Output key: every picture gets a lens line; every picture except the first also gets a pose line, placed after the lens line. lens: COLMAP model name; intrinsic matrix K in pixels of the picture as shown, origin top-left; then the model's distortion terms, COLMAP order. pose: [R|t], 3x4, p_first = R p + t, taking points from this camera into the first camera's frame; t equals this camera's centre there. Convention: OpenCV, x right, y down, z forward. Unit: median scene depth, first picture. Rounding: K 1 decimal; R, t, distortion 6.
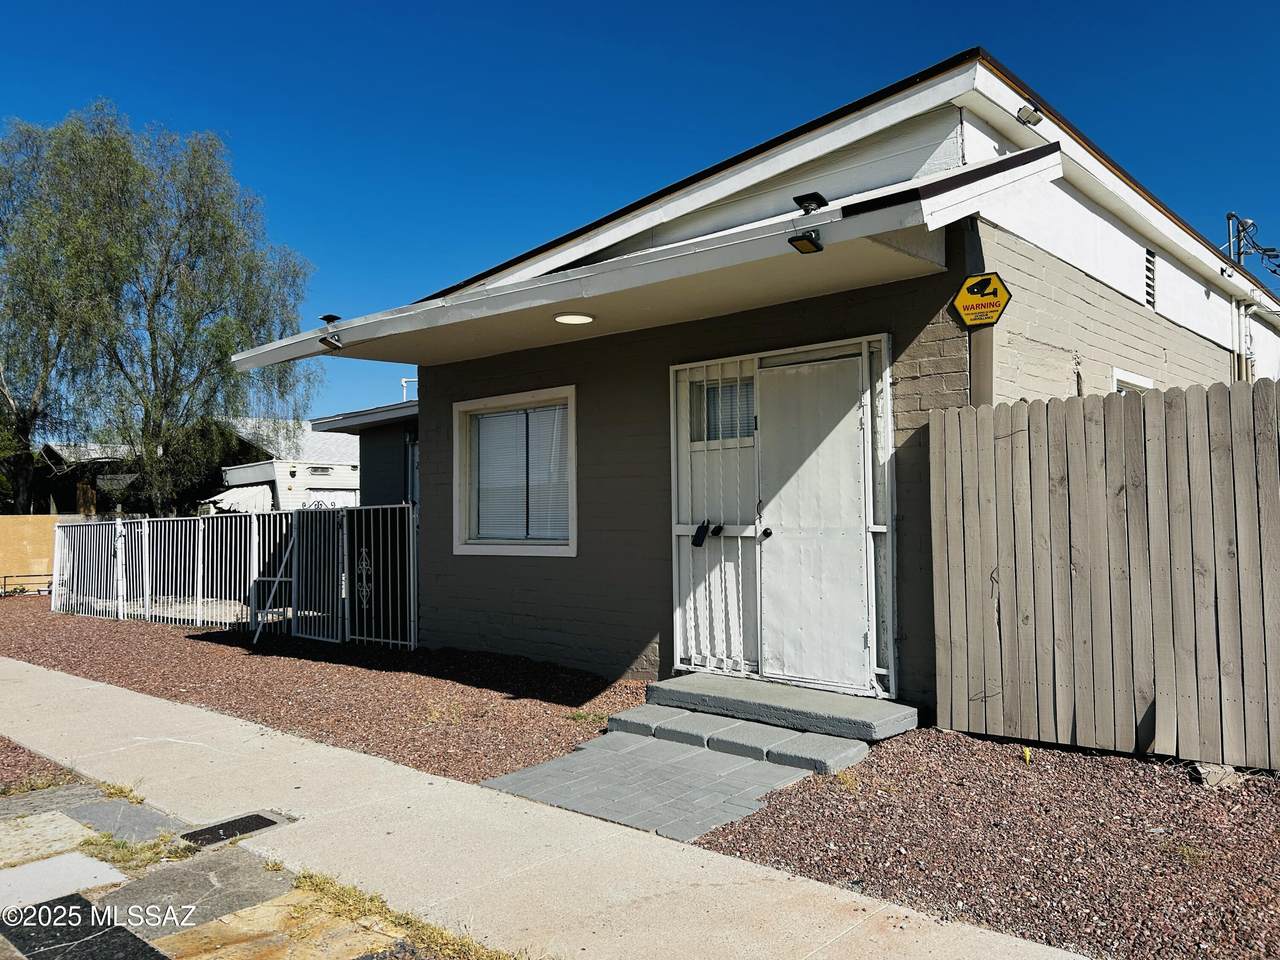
lens RADIAL K [[1048.0, 0, 603.4], [0, 1048.0, 458.0], [0, 0, 1]] dist [0.043604, -0.041975]
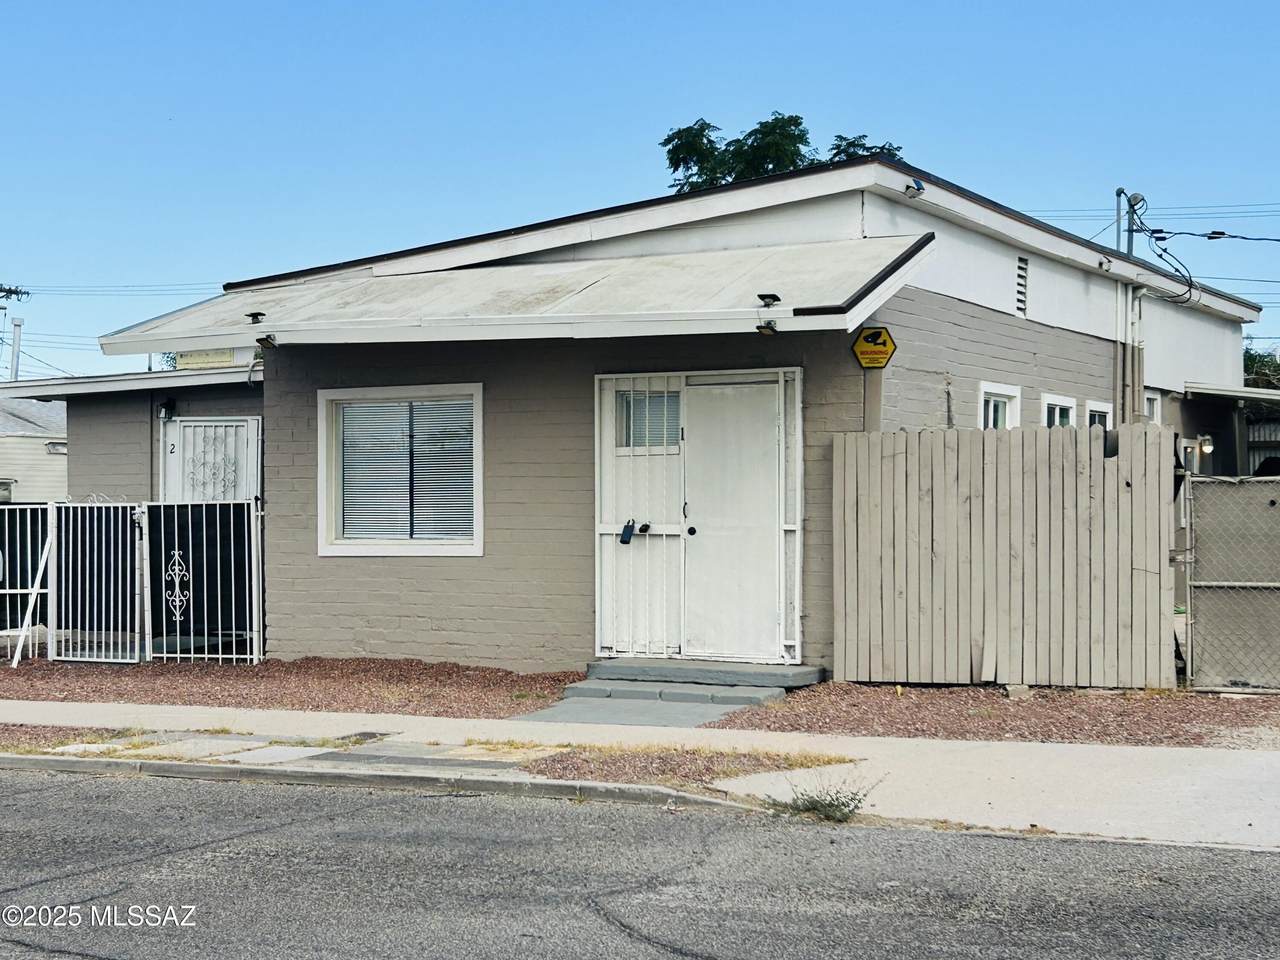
lens RADIAL K [[2143.9, 0, 639.0], [0, 2143.9, 483.2], [0, 0, 1]] dist [0.216147, 0.000000]
pose [[0.966039, 0.011941, 0.258122, -0.471500], [-0.022120, 0.999086, 0.036569, -0.060661], [-0.257449, -0.041037, 0.965420, -1.163070]]
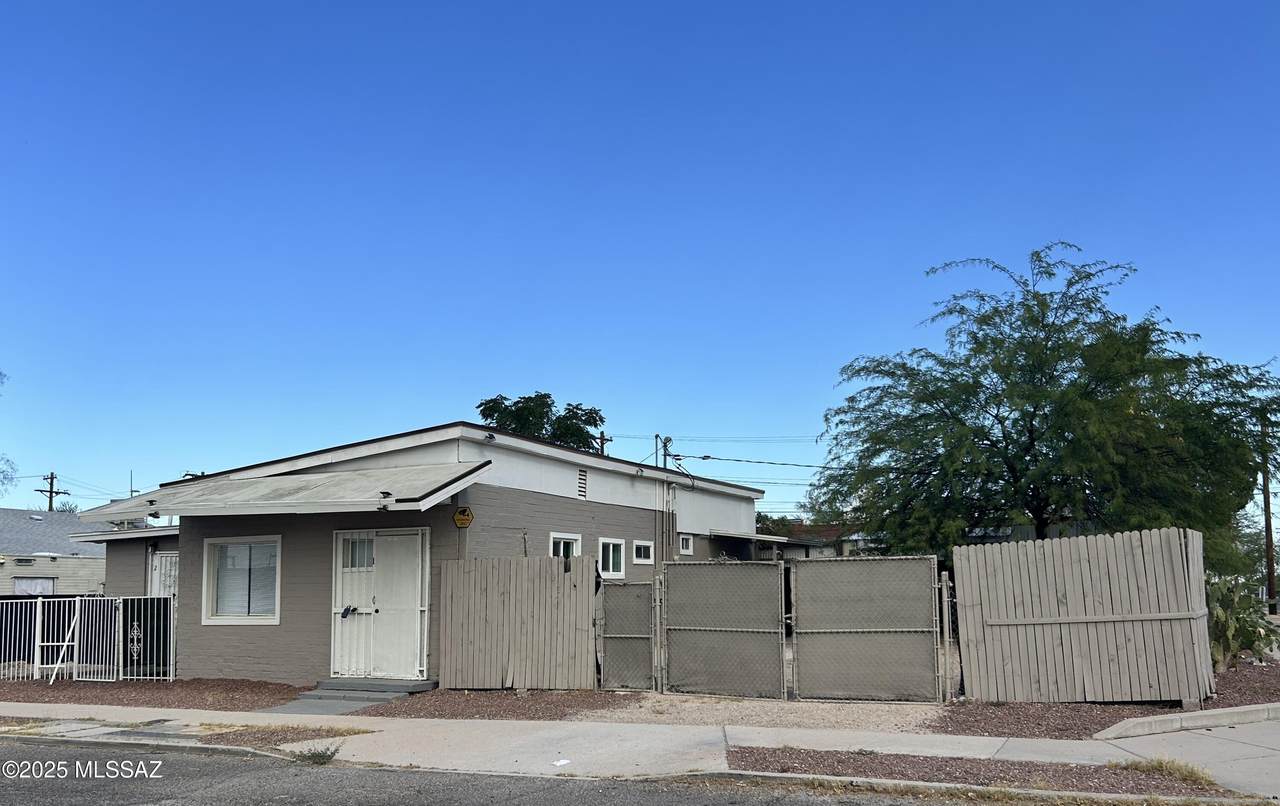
lens RADIAL K [[1124.7, 0, 626.2], [0, 1124.7, 456.3], [0, 0, 1]] dist [0.014898, -0.029880]
pose [[0.947369, 0.040052, 0.317627, -0.106397], [-0.018052, 0.997248, -0.071909, -0.087781], [-0.319633, 0.062390, 0.945485, -1.355499]]
